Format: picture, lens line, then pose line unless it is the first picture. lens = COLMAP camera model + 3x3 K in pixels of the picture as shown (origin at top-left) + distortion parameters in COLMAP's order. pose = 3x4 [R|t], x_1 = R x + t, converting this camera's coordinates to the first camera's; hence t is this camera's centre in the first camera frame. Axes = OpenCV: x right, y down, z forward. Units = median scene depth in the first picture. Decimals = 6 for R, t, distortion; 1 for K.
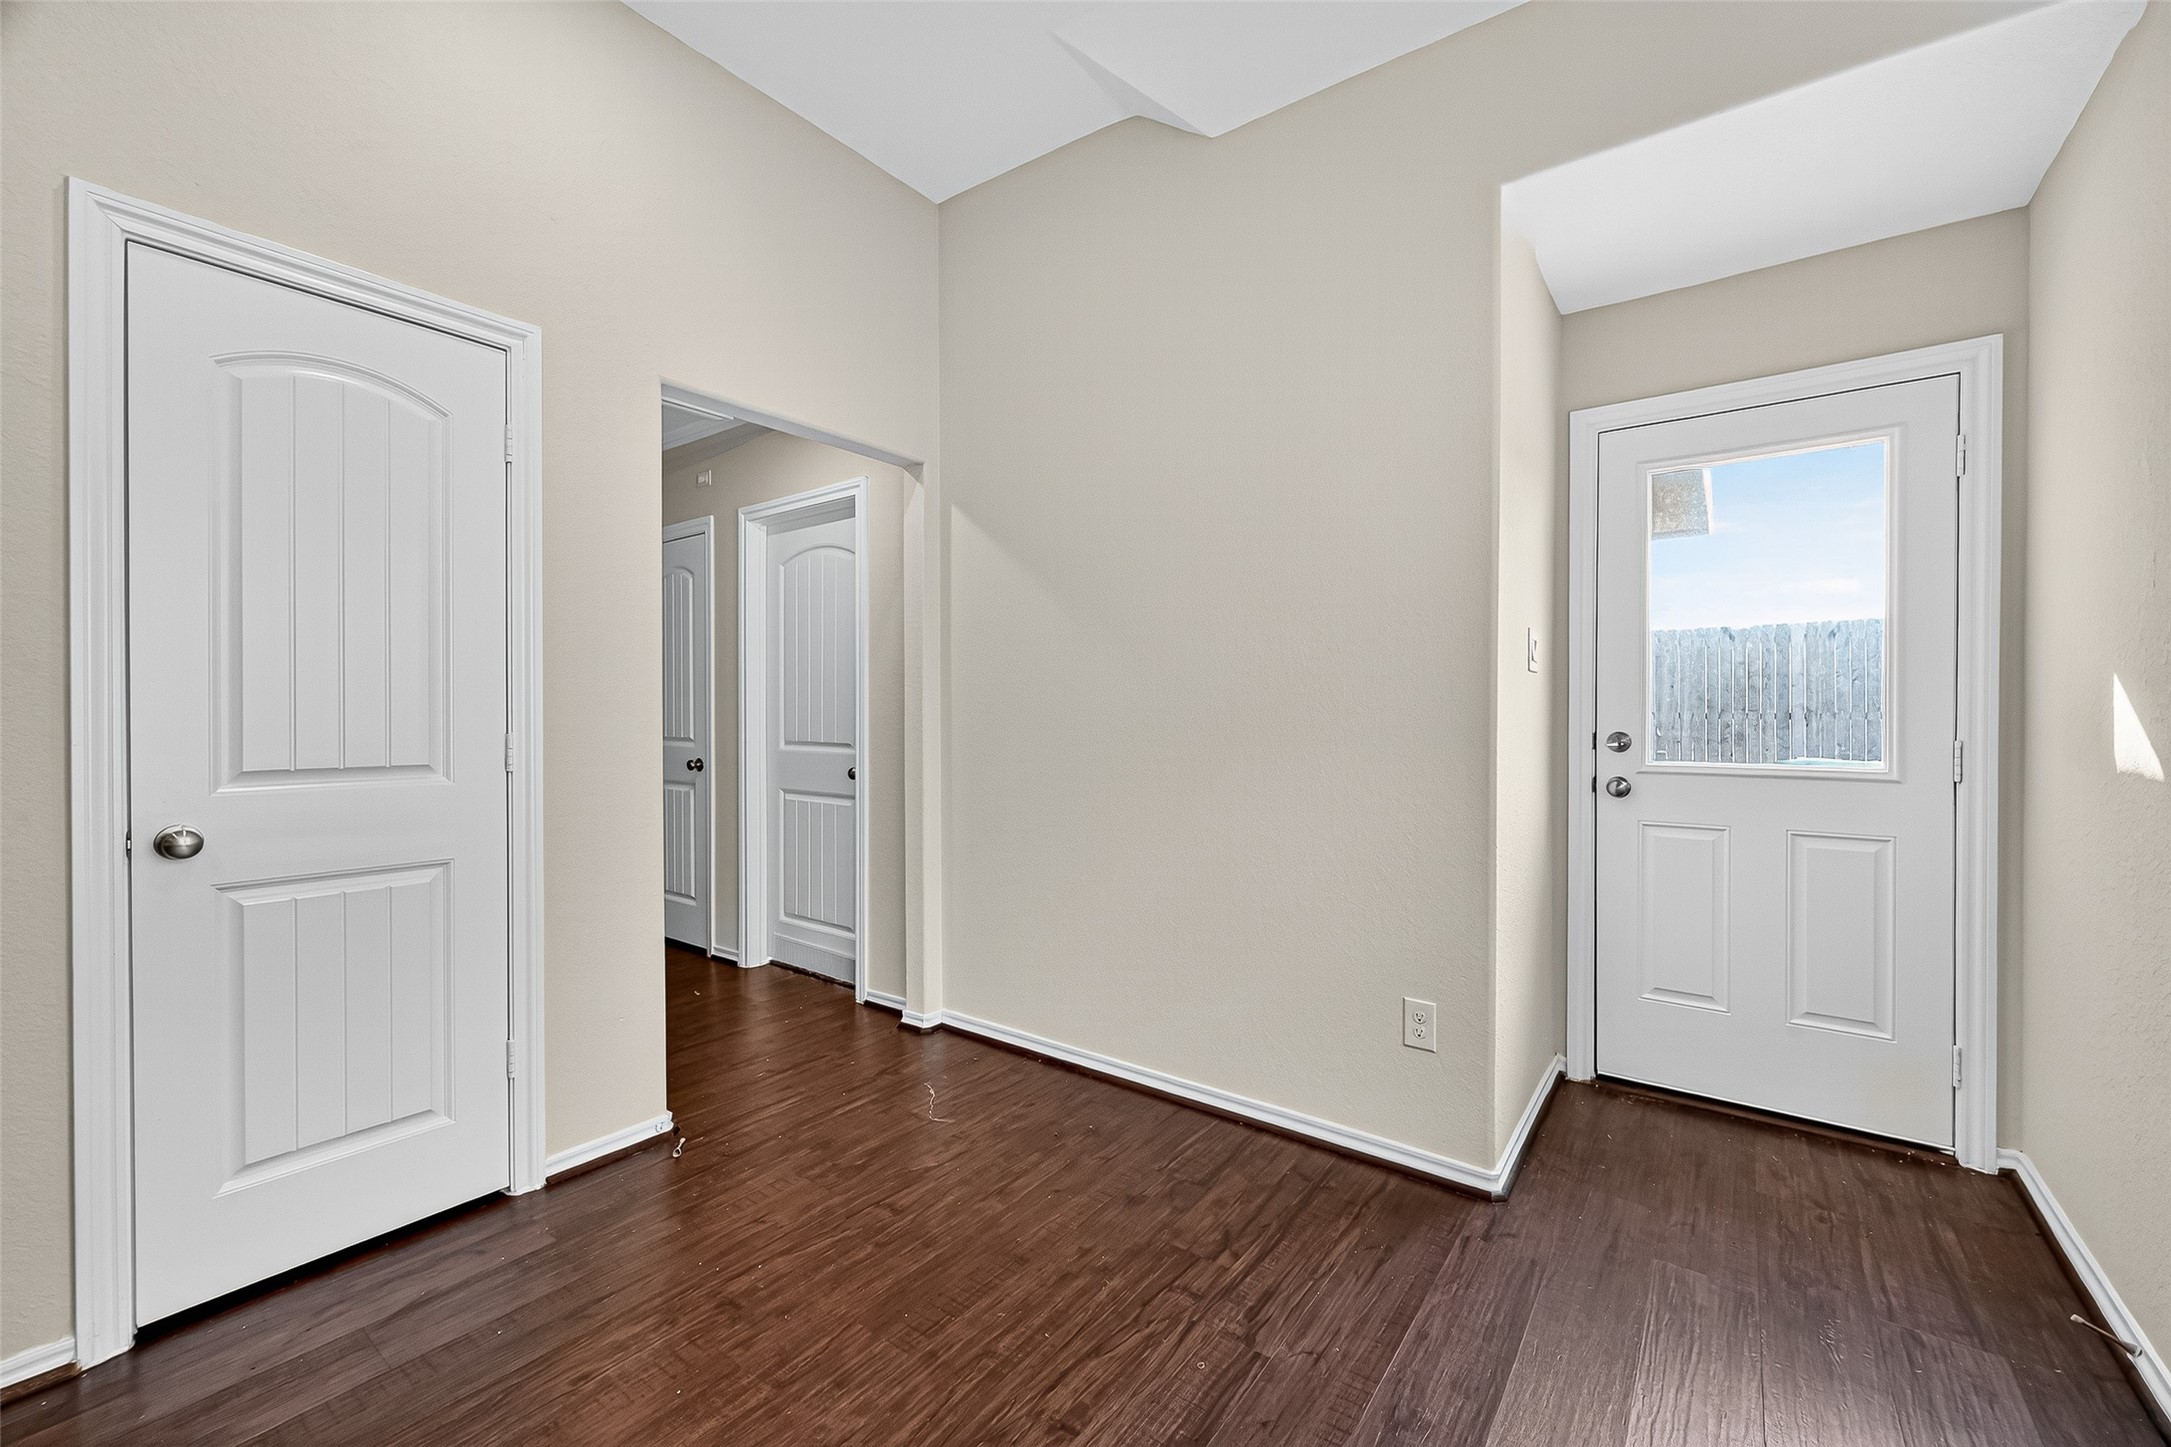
lens RADIAL K [[876.9, 0, 1078.9], [0, 876.9, 707.8], [0, 0, 1]] dist [0.000953, -0.000004]
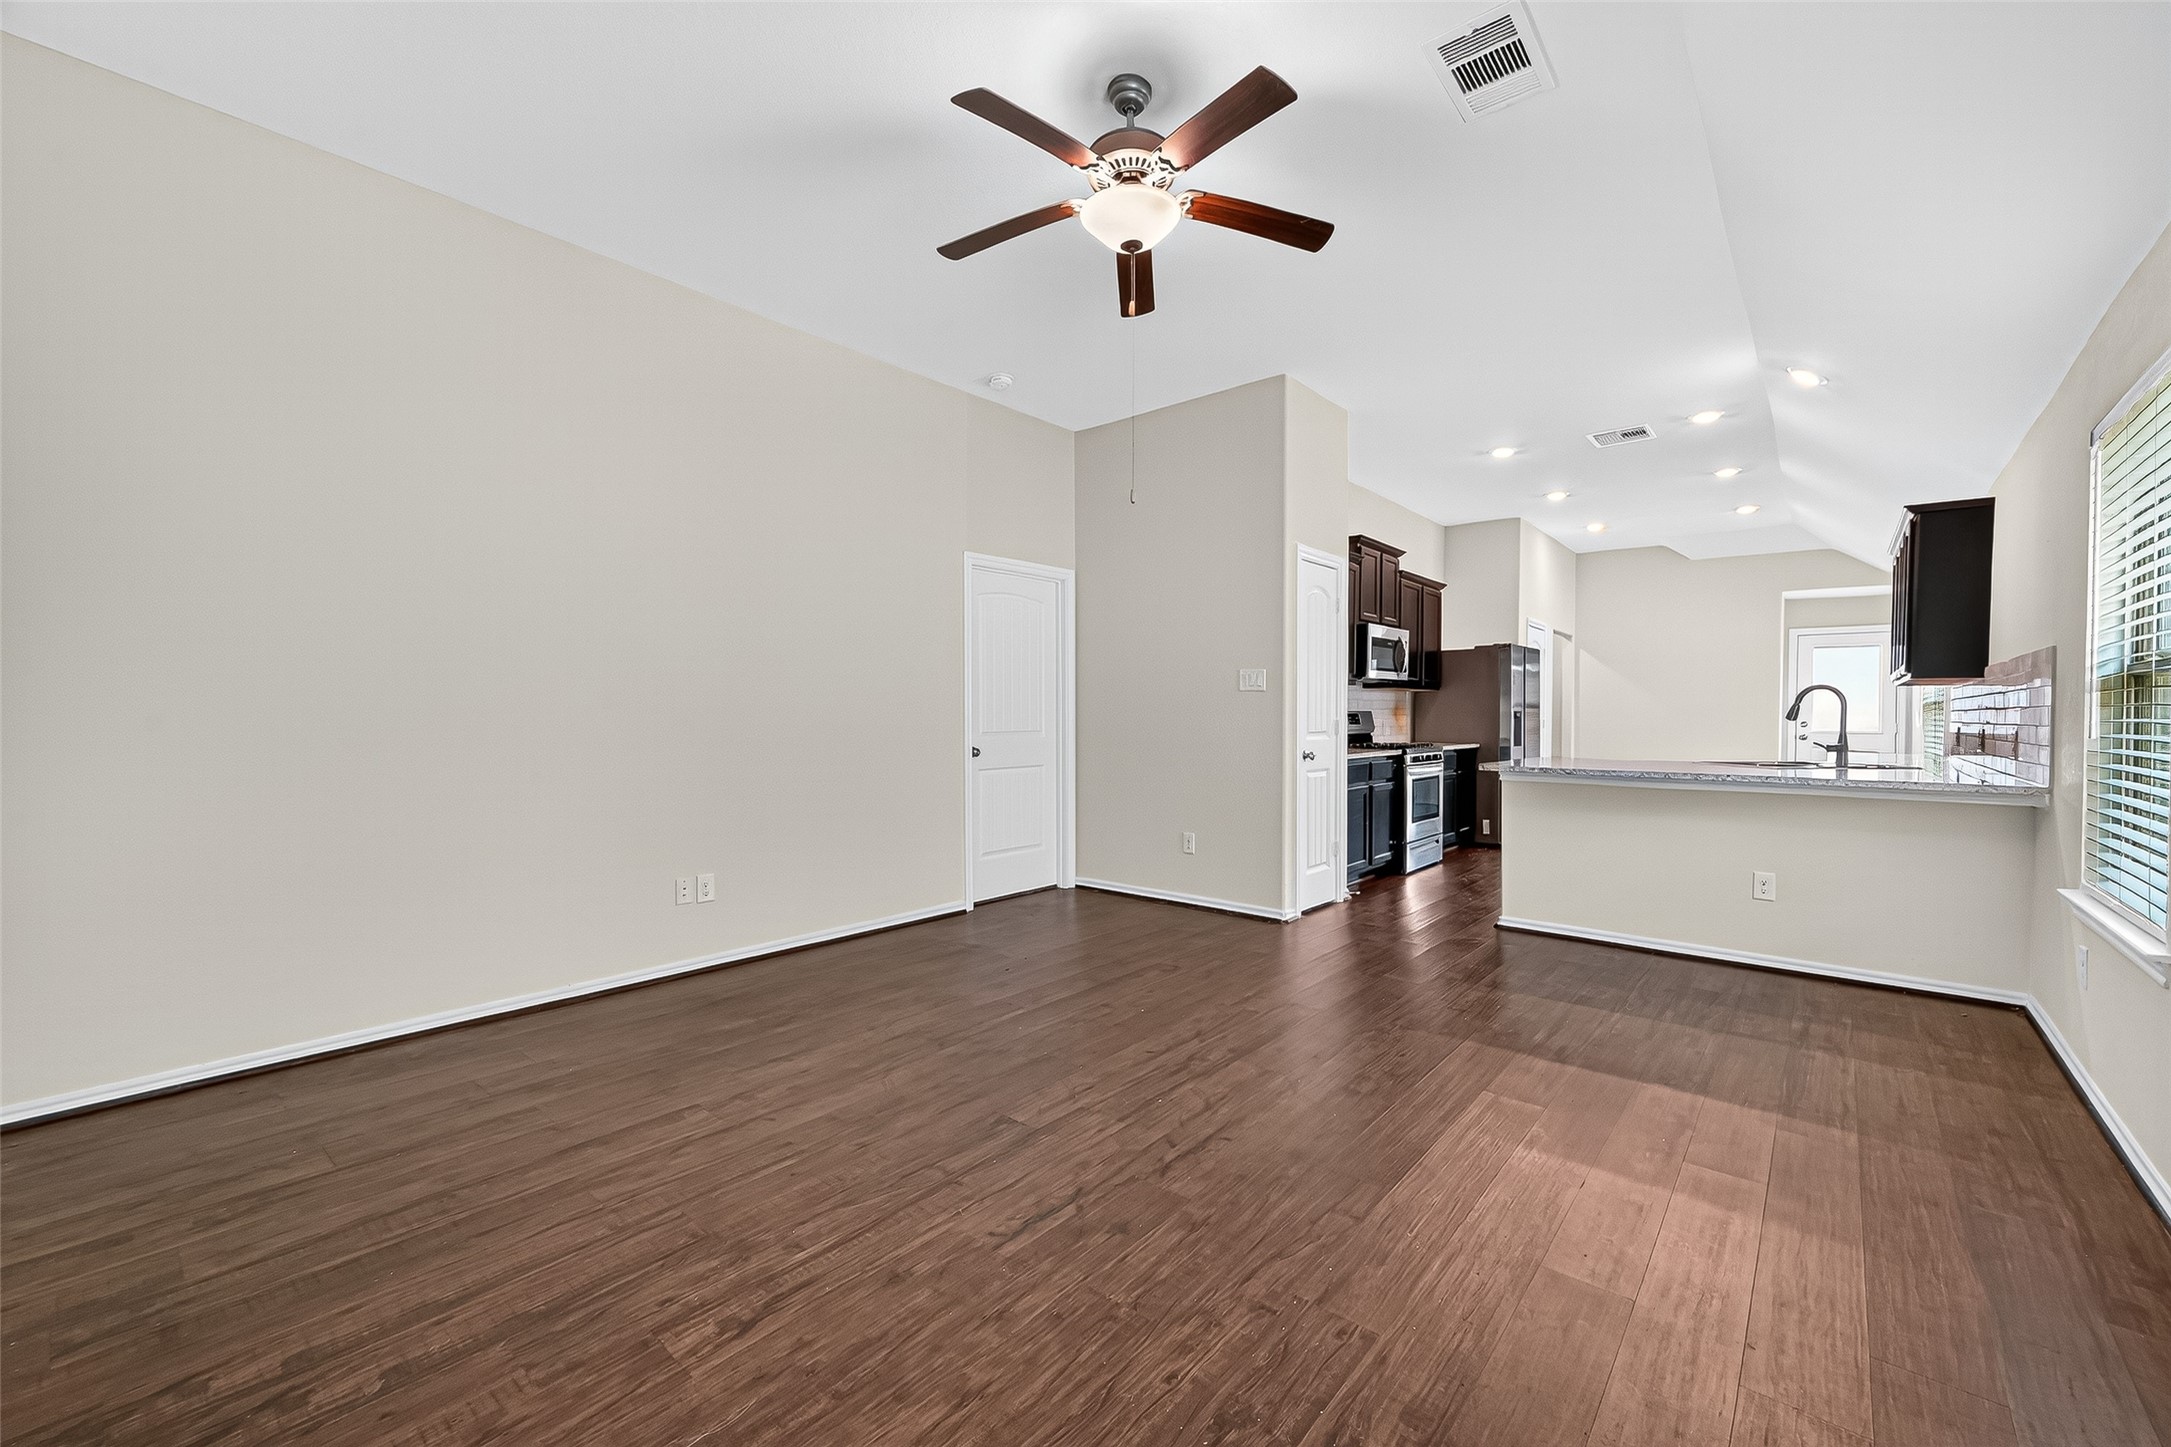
lens RADIAL K [[876.9, 0, 1078.9], [0, 876.9, 707.8], [0, 0, 1]] dist [0.000953, -0.000004]
pose [[0.997555, -0.005281, -0.069688, -0.150728], [0.004479, 0.999922, -0.011659, 0.001305], [0.069744, 0.011318, 0.997501, -0.200195]]
